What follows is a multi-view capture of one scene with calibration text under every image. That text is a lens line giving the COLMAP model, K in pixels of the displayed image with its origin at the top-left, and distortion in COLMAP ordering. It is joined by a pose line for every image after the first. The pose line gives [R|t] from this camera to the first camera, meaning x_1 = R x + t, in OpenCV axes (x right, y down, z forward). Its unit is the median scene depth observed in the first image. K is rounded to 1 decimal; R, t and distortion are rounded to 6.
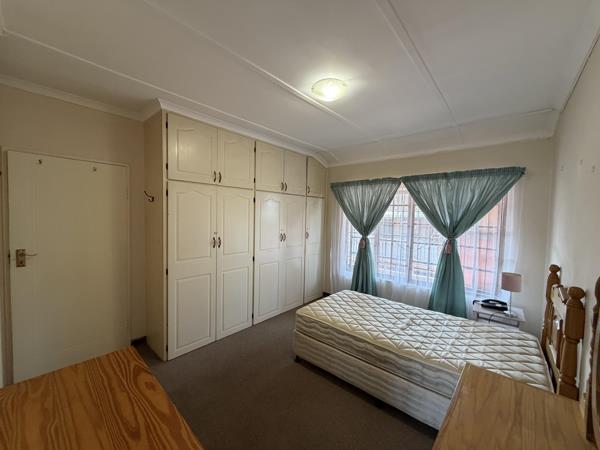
lens RADIAL K [[238.1, 0, 298.7], [0, 238.1, 225.7], [0, 0, 1]] dist [0.000012, 0.000030]
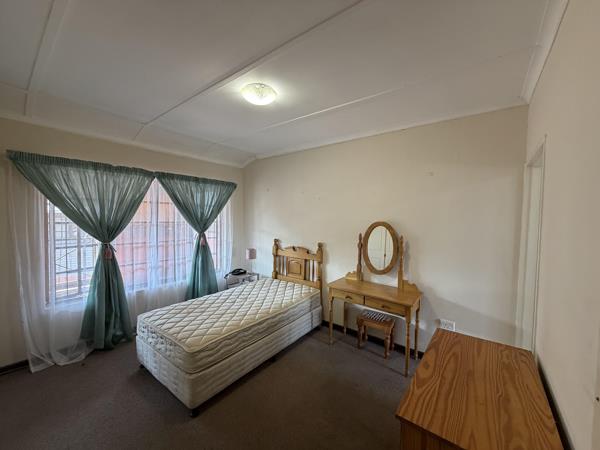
lens RADIAL K [[238.1, 0, 298.7], [0, 238.1, 225.7], [0, 0, 1]] dist [0.000012, 0.000030]
pose [[-0.065496, -0.060214, 0.996034, -0.697897], [0.029912, 0.997611, 0.062276, -0.049605], [-0.997404, 0.033873, -0.063539, 0.682075]]
